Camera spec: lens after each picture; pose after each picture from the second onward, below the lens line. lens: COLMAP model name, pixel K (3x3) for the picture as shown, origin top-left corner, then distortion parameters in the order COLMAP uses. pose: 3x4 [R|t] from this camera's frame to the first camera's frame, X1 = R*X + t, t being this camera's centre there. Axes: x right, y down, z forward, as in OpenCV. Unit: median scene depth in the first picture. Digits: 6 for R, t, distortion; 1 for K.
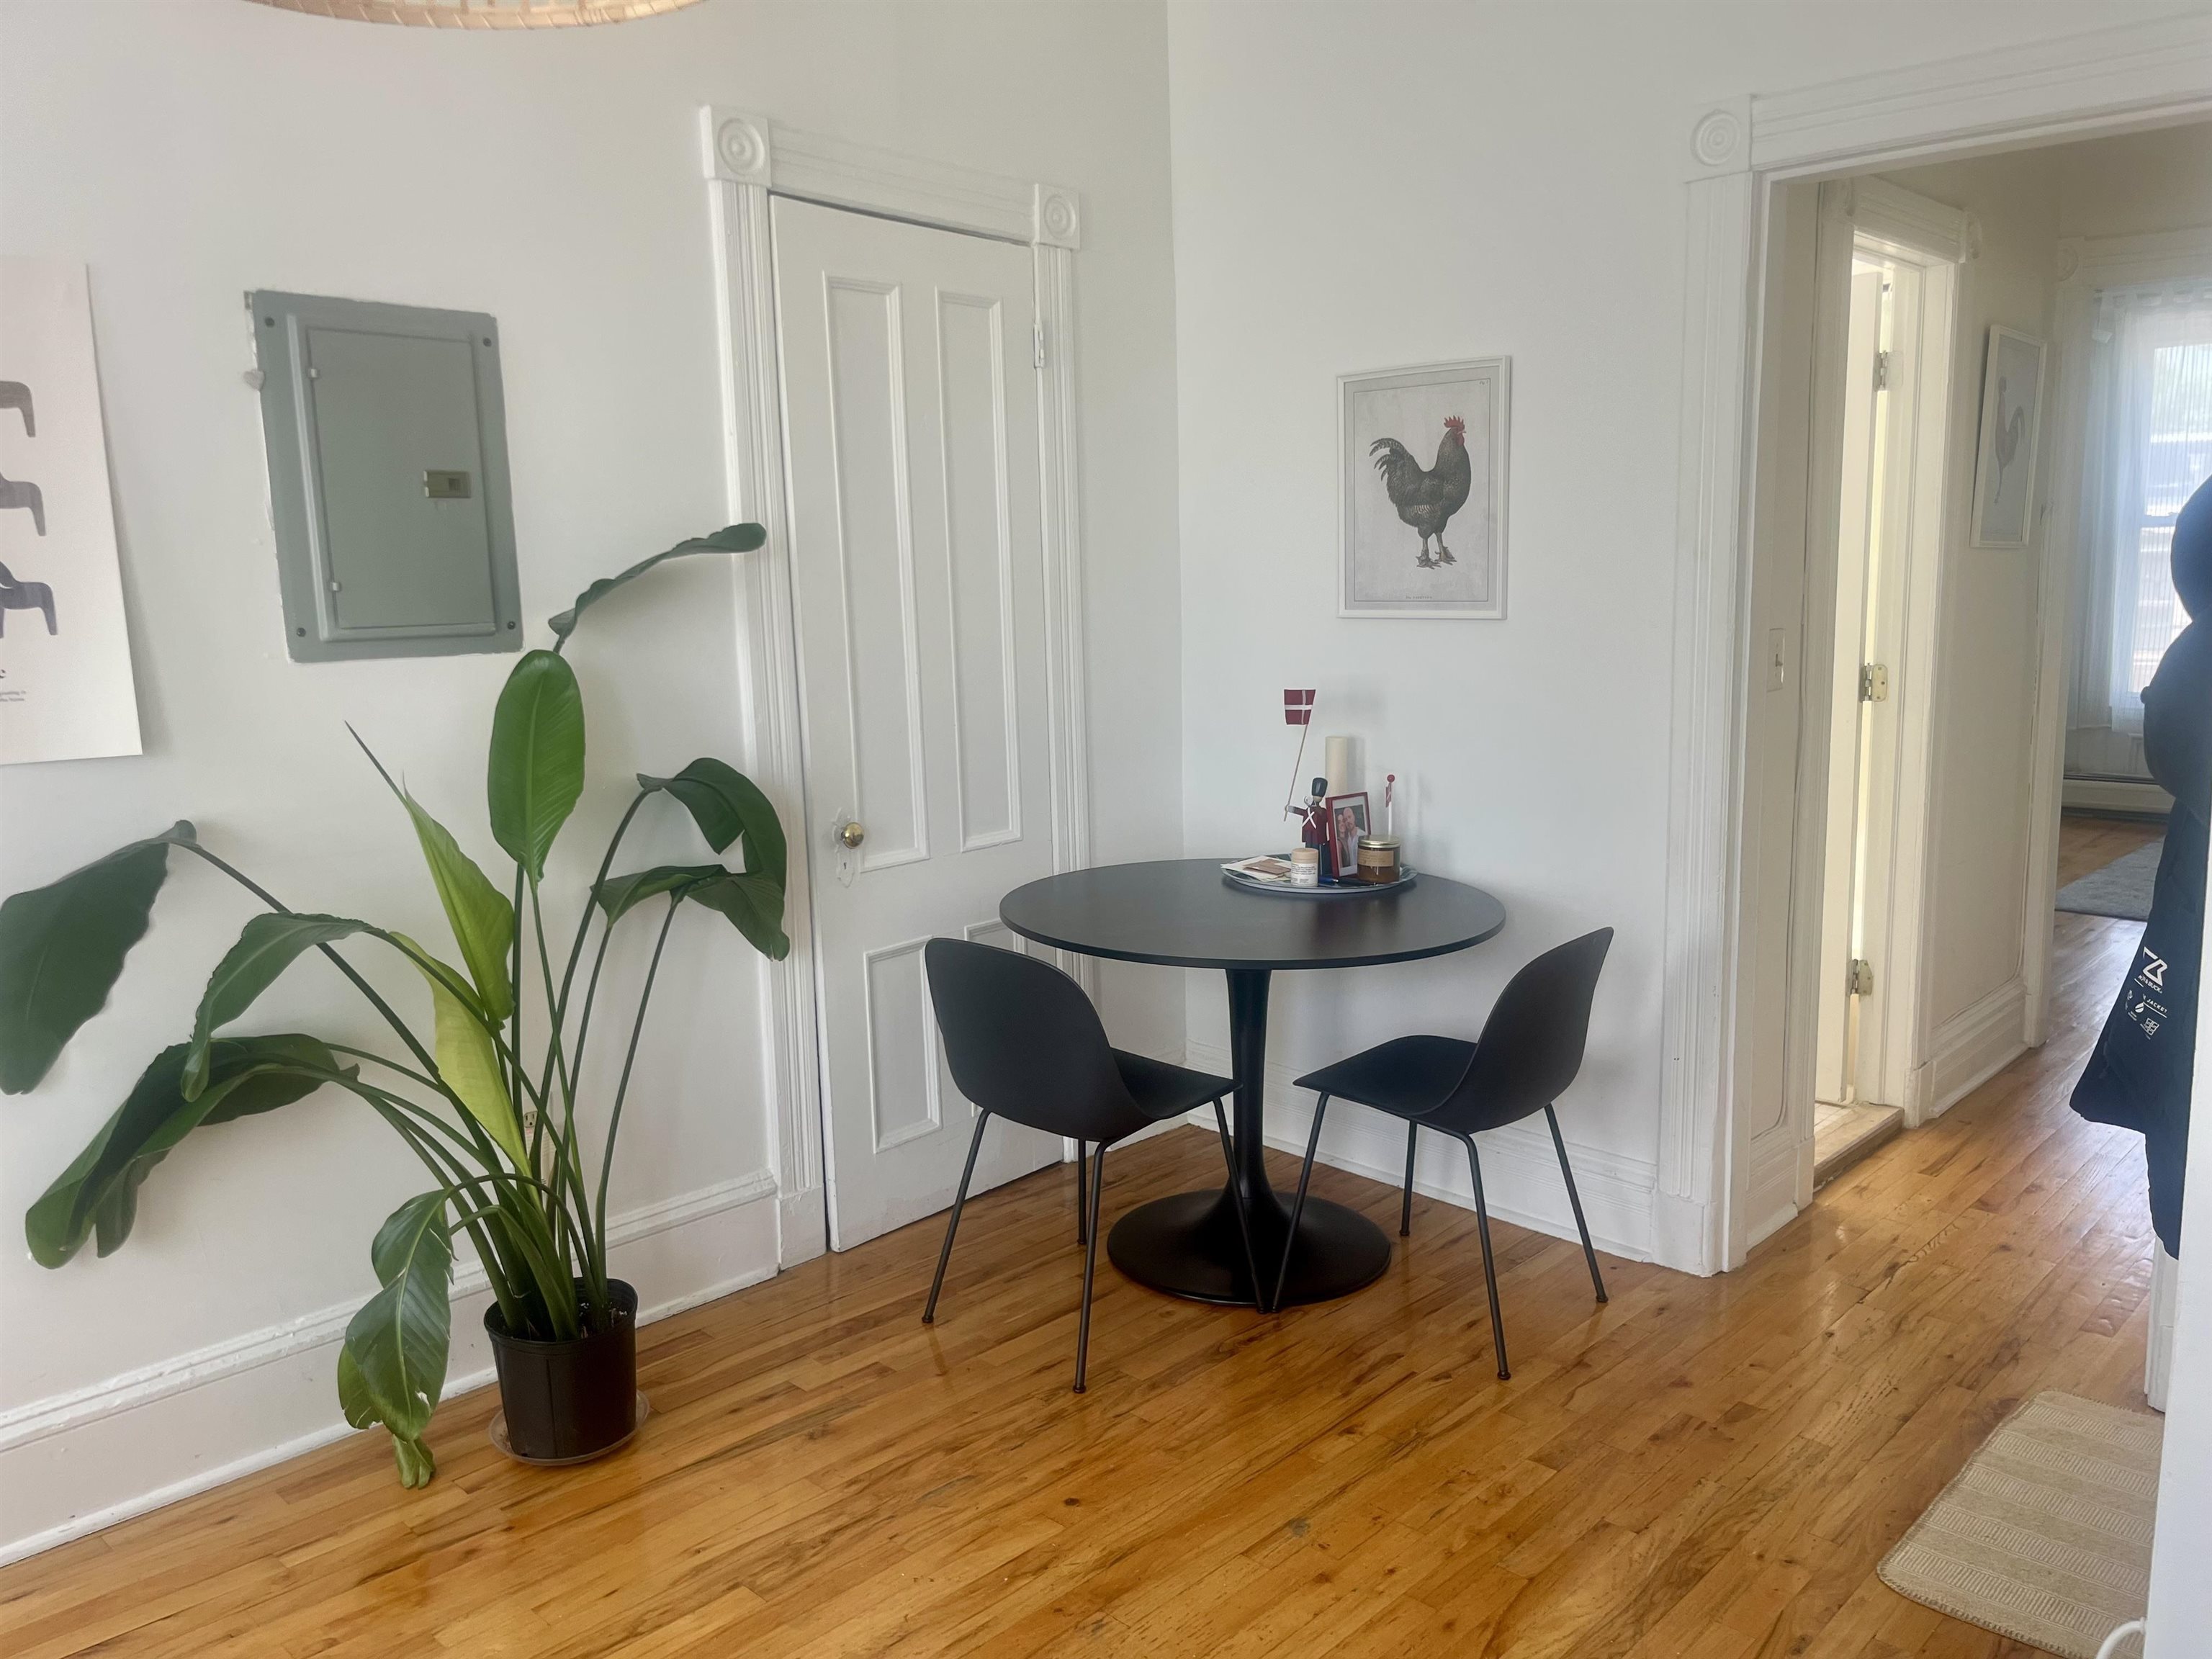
lens RADIAL K [[1686.1, 0, 1109.3], [0, 1686.1, 863.4], [0, 0, 1]] dist [-0.000532, -0.010141]
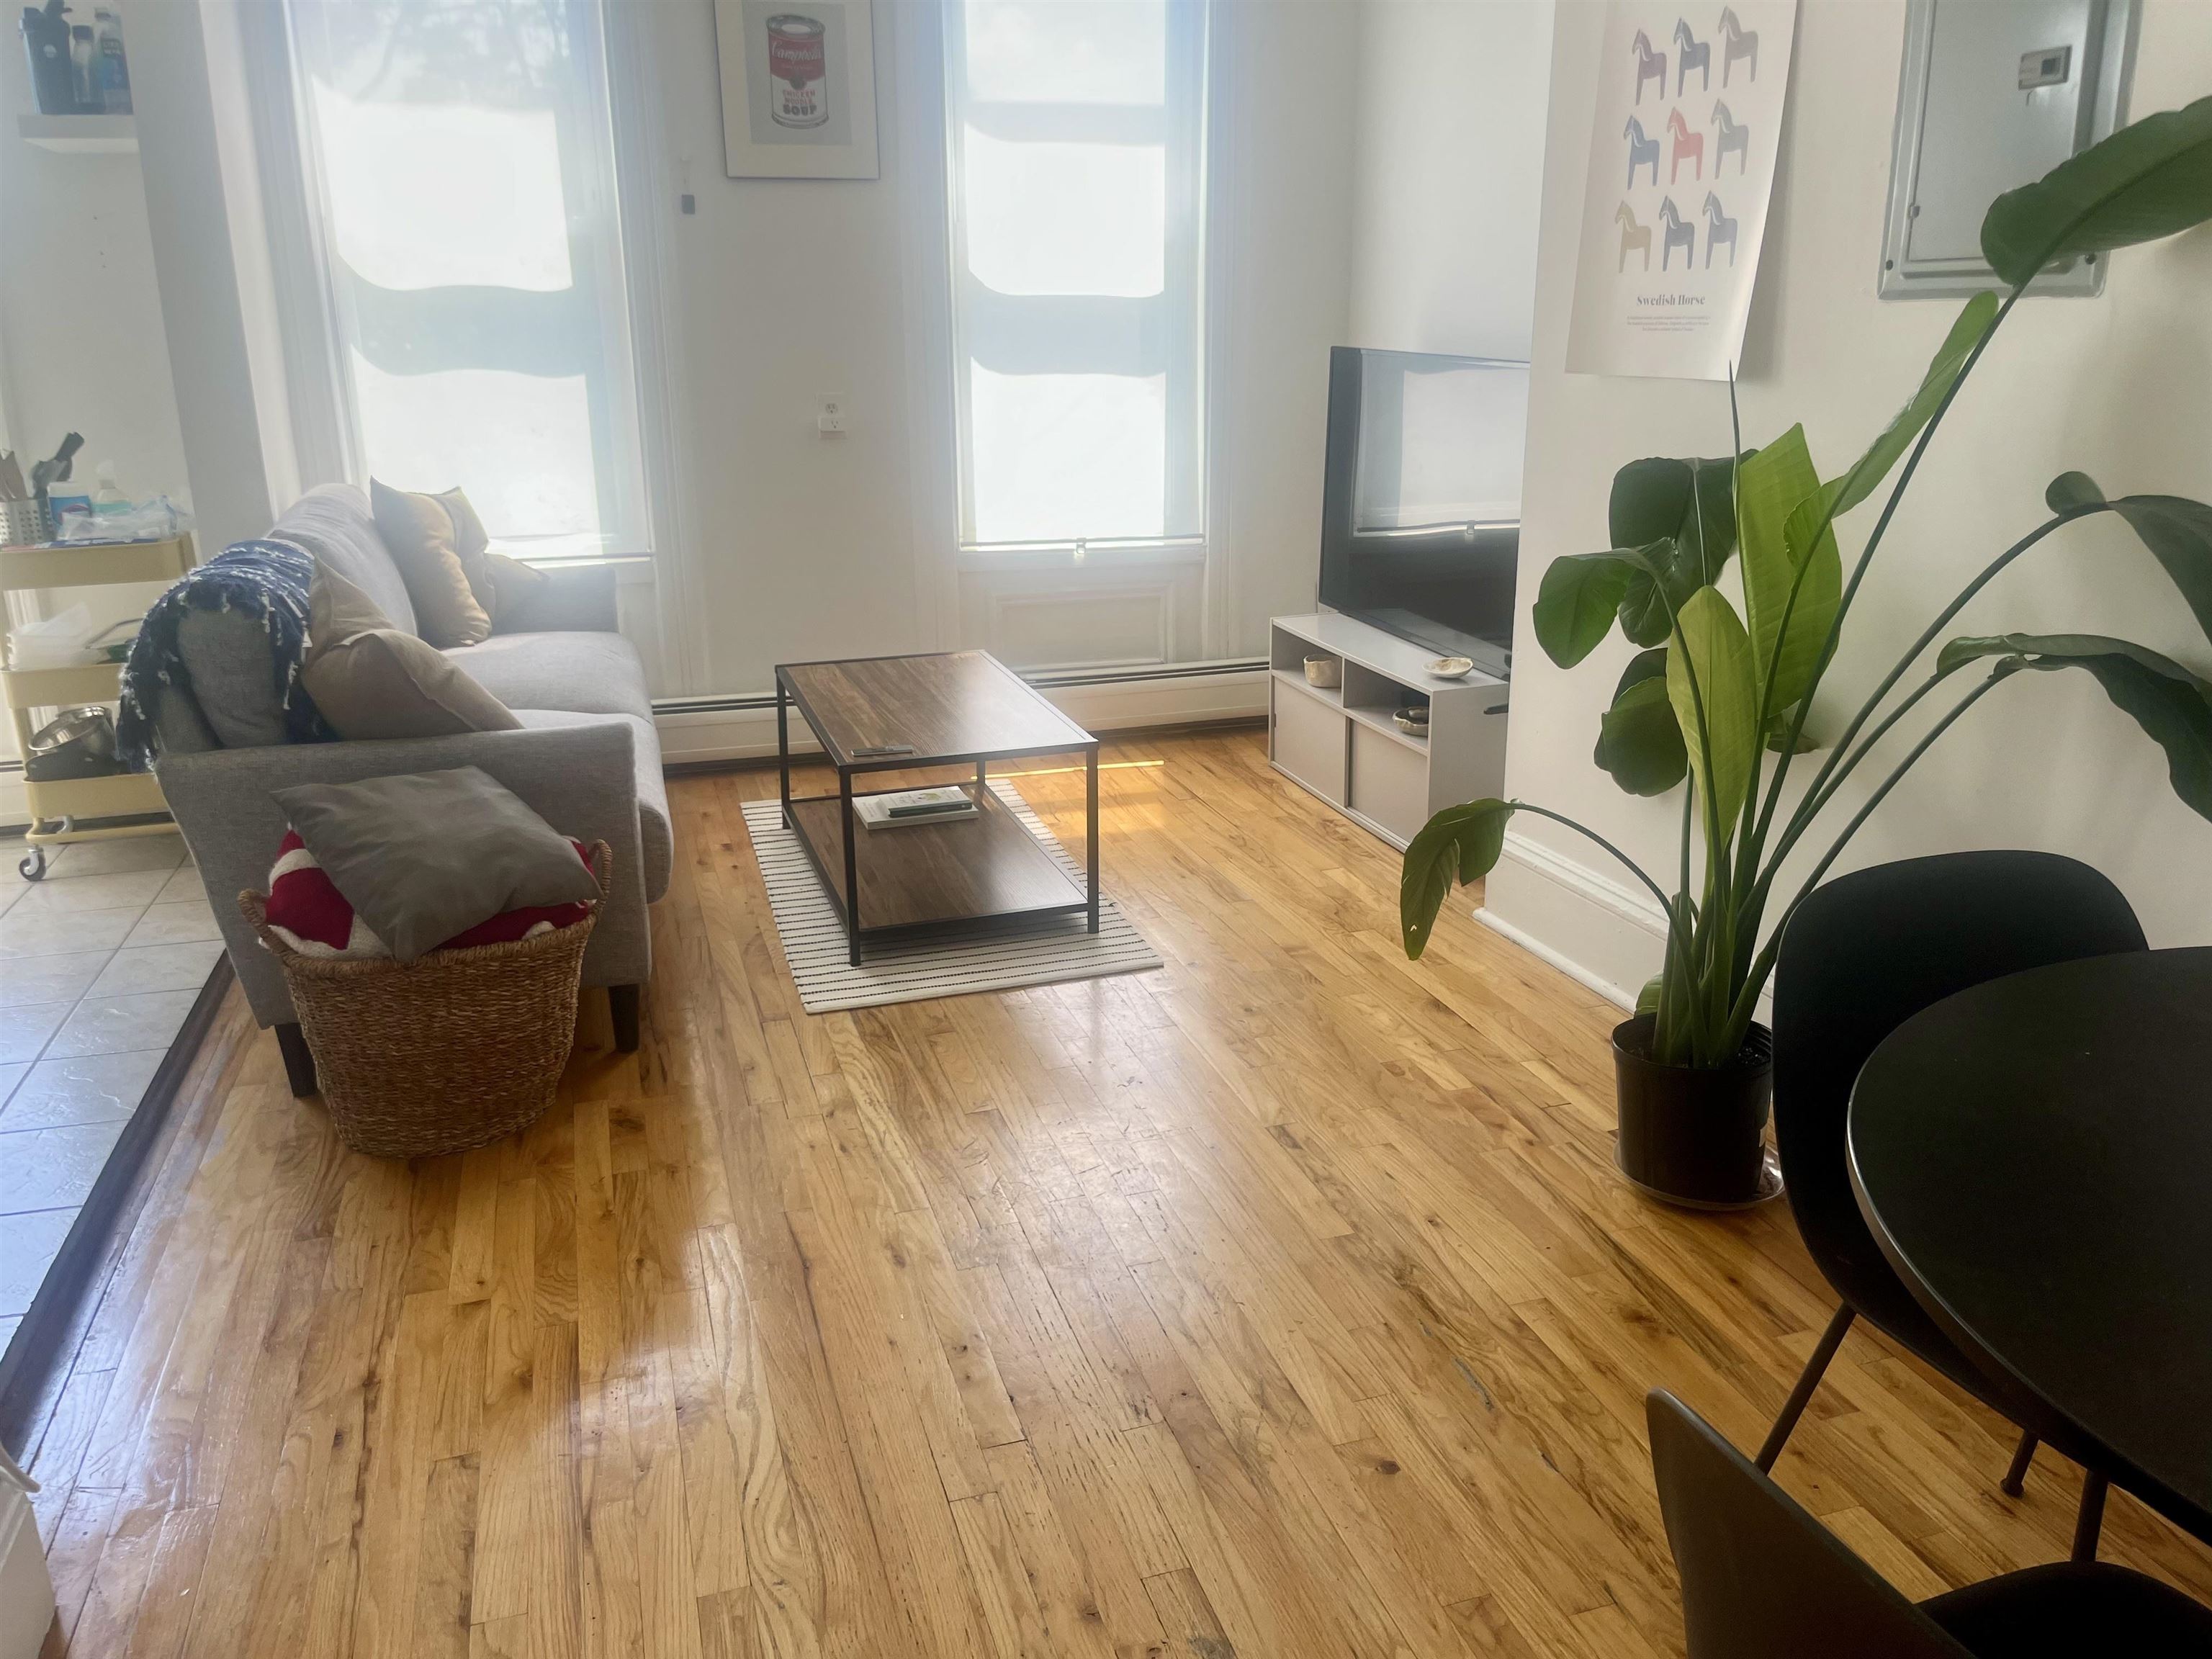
lens RADIAL K [[1645.5, 0, 1039.2], [0, 1645.5, 826.1], [0, 0, 1]] dist [0.103508, -0.131316]
pose [[-0.520735, 0.275641, -0.807996, 0.594792], [-0.116785, 0.914546, 0.387255, -0.160675], [0.845693, 0.296019, -0.444046, 1.126579]]
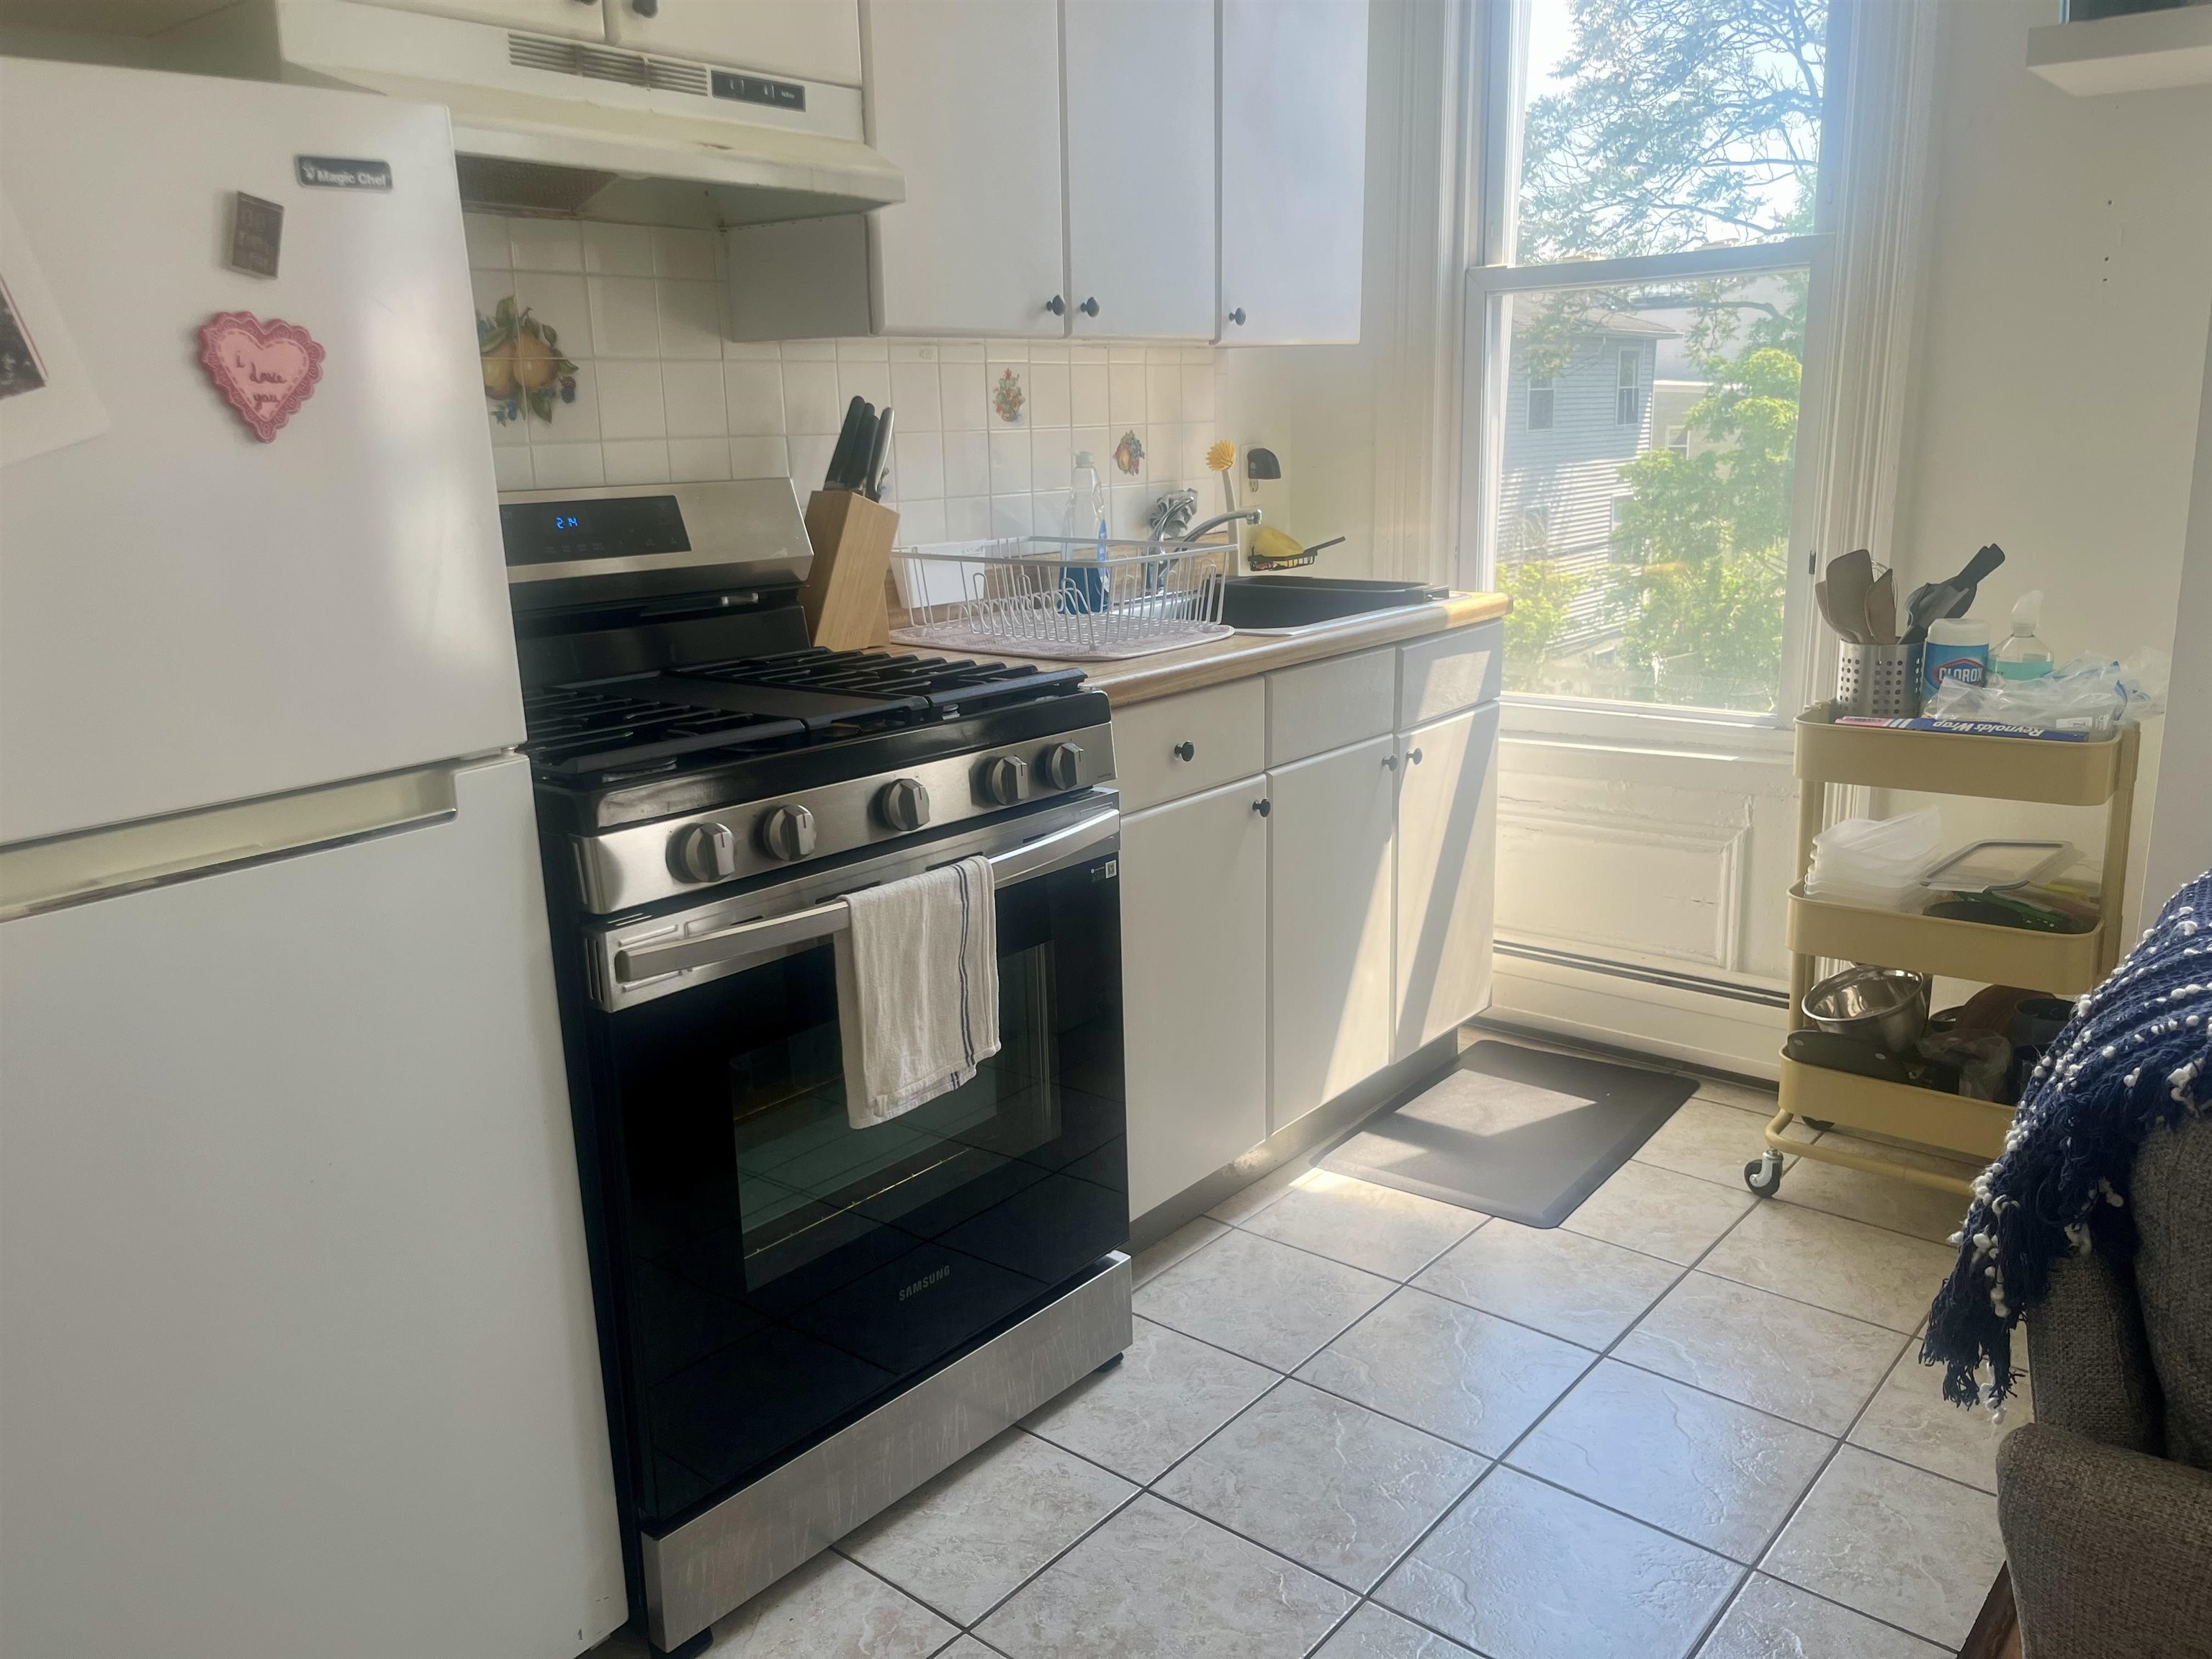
lens RADIAL K [[1674.8, 0, 1071.0], [0, 1674.8, 822.5], [0, 0, 1]] dist [-0.004177, -0.009693]
pose [[-0.997579, 0.068544, -0.011747, 0.250430], [0.058278, 0.916139, 0.396601, -0.052484], [0.037946, 0.394956, -0.917916, 0.490199]]
